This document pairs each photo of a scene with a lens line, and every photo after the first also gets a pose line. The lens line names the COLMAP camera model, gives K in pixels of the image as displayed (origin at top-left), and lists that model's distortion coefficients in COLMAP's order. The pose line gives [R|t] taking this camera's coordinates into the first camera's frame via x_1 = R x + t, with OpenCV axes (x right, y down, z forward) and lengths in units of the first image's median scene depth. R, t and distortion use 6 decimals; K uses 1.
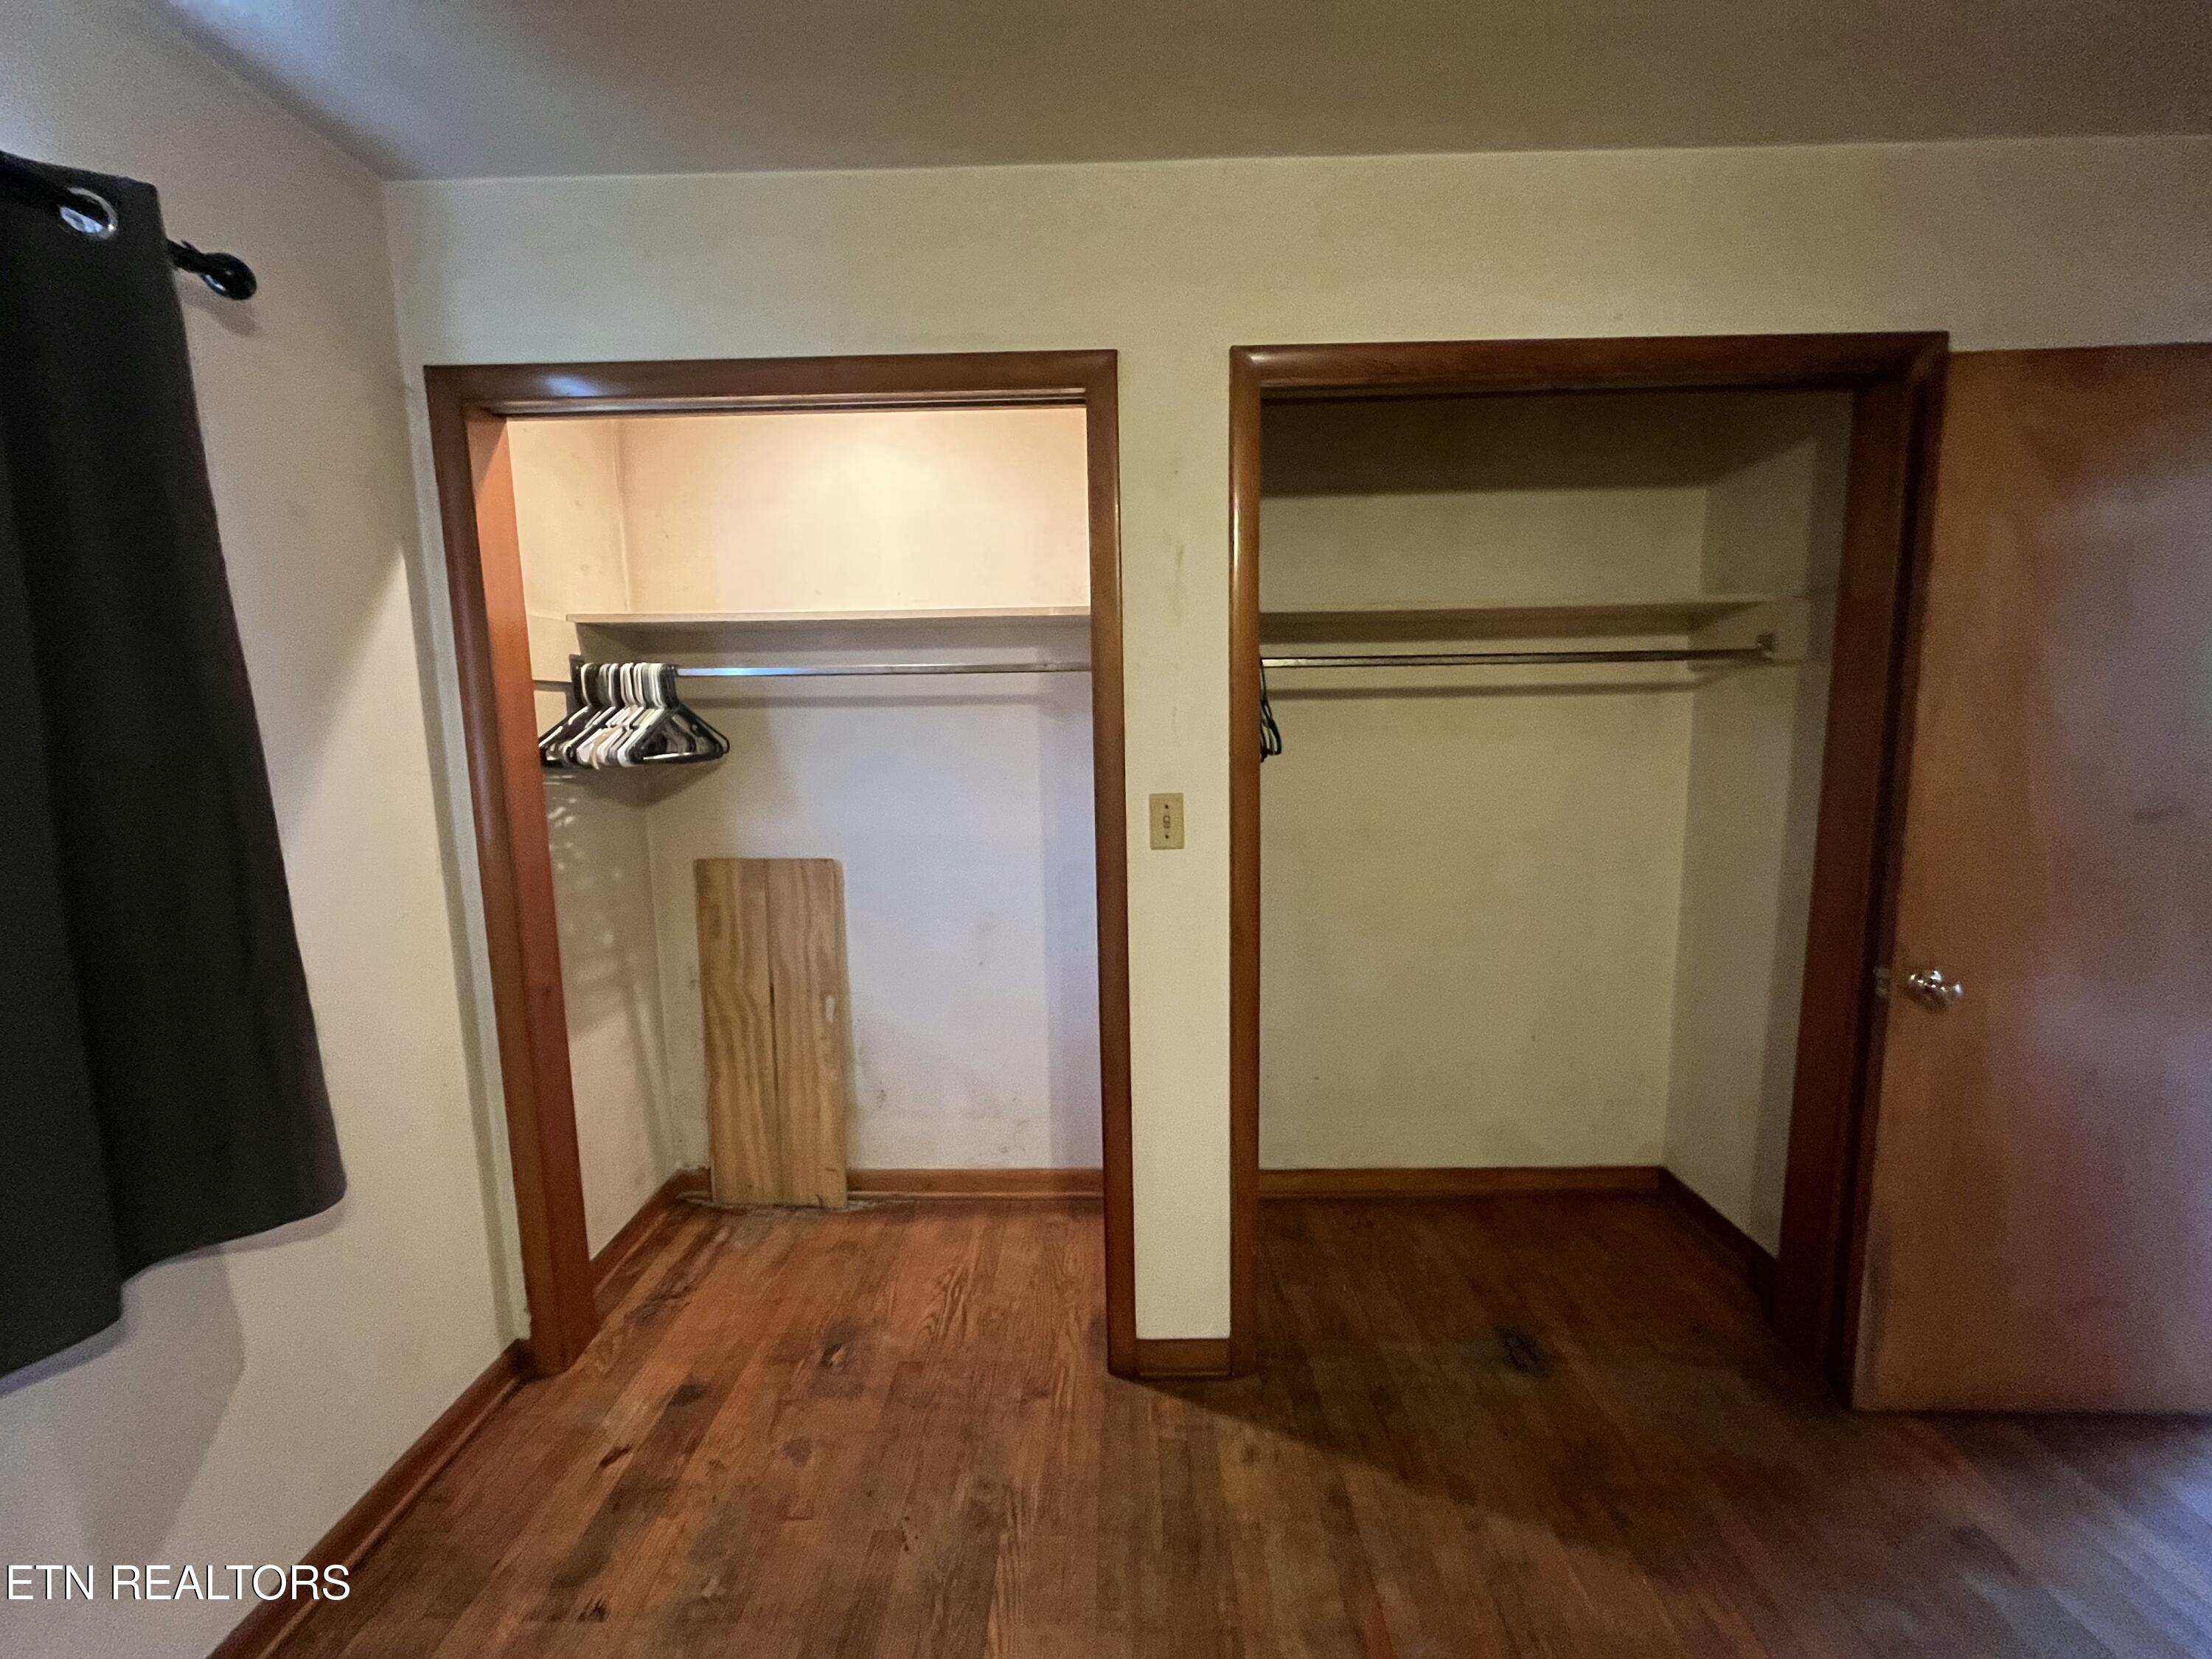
lens RADIAL K [[895.0, 0, 1104.4], [0, 895.0, 833.3], [0, 0, 1]] dist [0.001487, 0.000029]
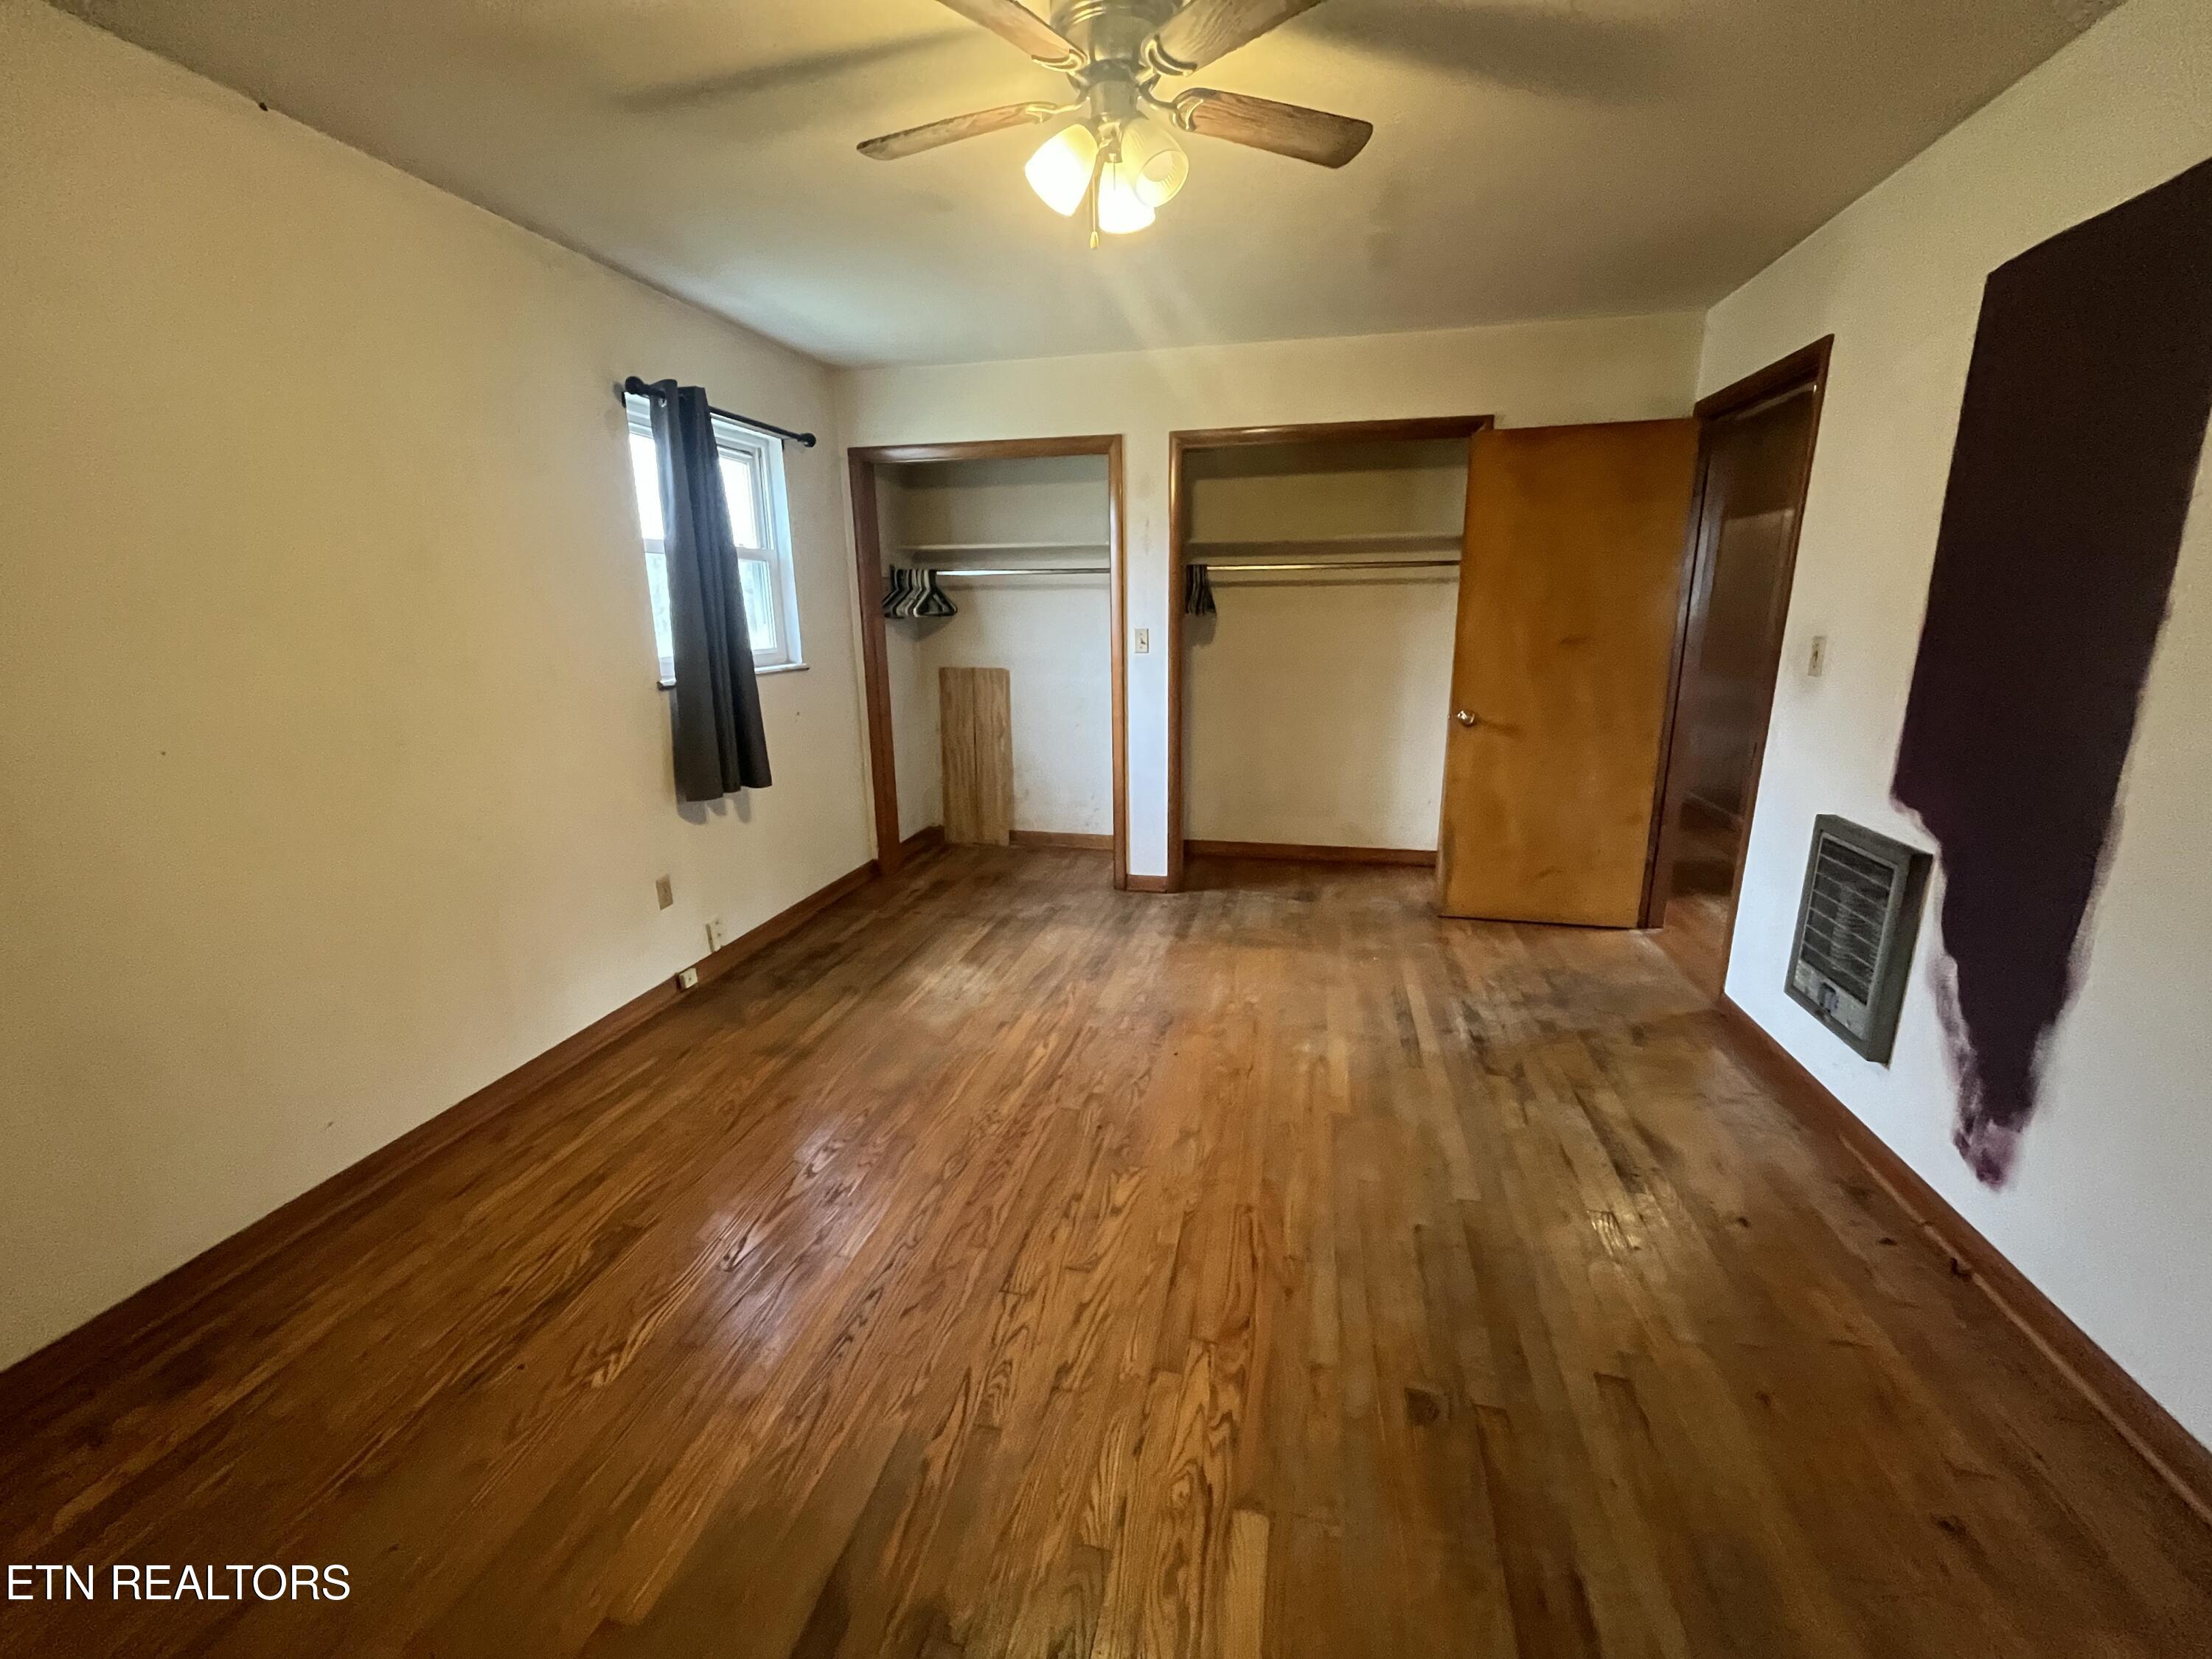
lens RADIAL K [[895.0, 0, 1104.3], [0, 895.0, 820.1], [0, 0, 1]] dist [0.001487, 0.000029]
pose [[0.979131, 0.052606, -0.196305, 0.342235], [-0.030671, 0.993104, 0.113156, 0.139658], [0.200904, -0.104774, 0.973992, -0.990241]]
